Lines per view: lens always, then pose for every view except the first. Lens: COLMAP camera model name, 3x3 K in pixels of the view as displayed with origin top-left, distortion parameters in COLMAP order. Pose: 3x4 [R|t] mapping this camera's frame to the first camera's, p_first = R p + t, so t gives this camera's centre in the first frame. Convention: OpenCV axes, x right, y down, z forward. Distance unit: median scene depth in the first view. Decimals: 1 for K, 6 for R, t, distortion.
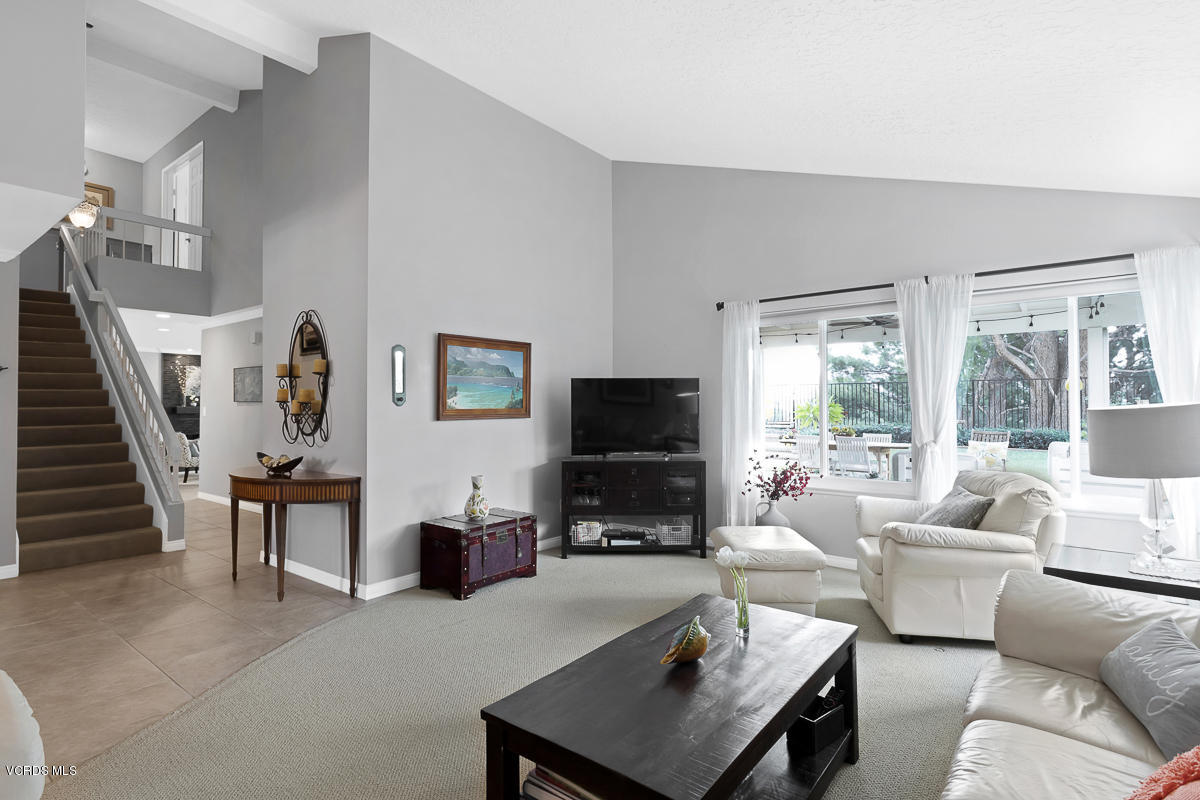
lens RADIAL K [[584.4, 0, 602.2], [0, 584.4, 393.5], [0, 0, 1]] dist [-0.002201, -0.002767]
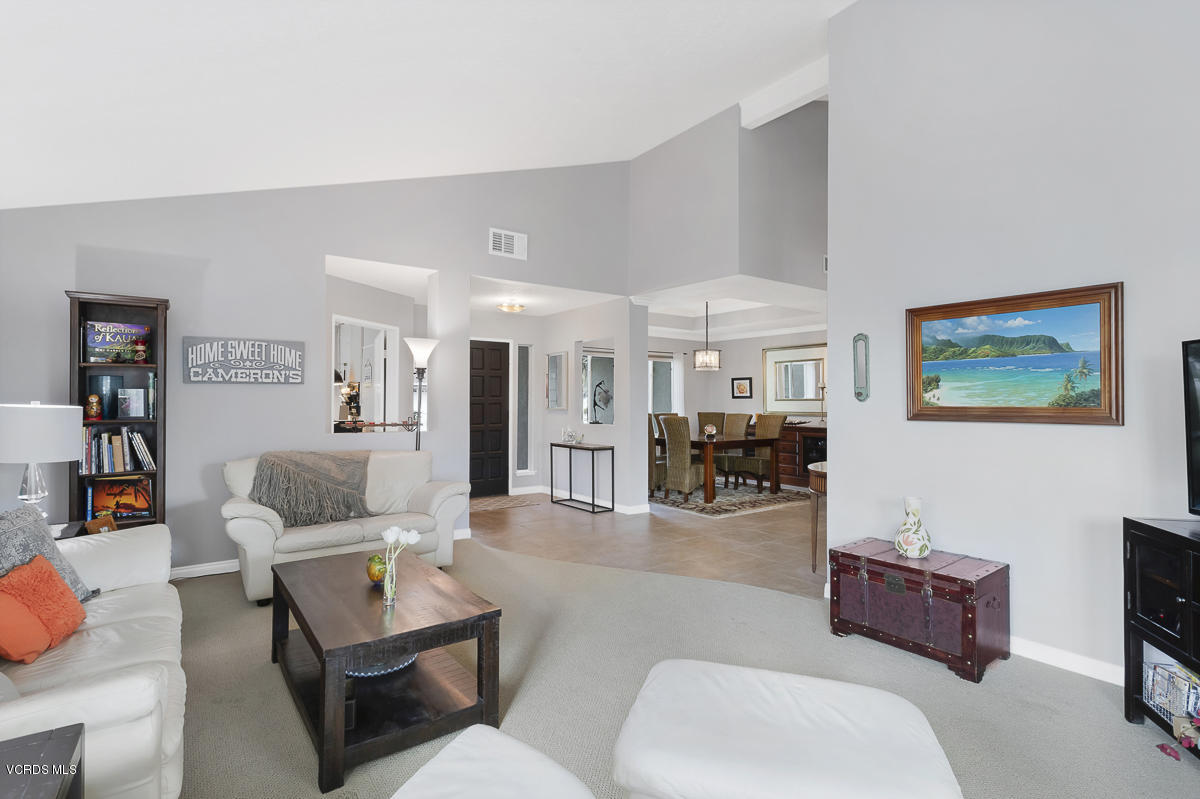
lens RADIAL K [[584.4, 0, 599.7], [0, 584.4, 398.6], [0, 0, 1]] dist [-0.002201, -0.002767]
pose [[-0.275459, -0.007786, -0.961281, 0.562351], [0.010222, 0.999887, -0.011028, 0.020387], [0.961258, -0.012864, -0.275349, 0.781906]]
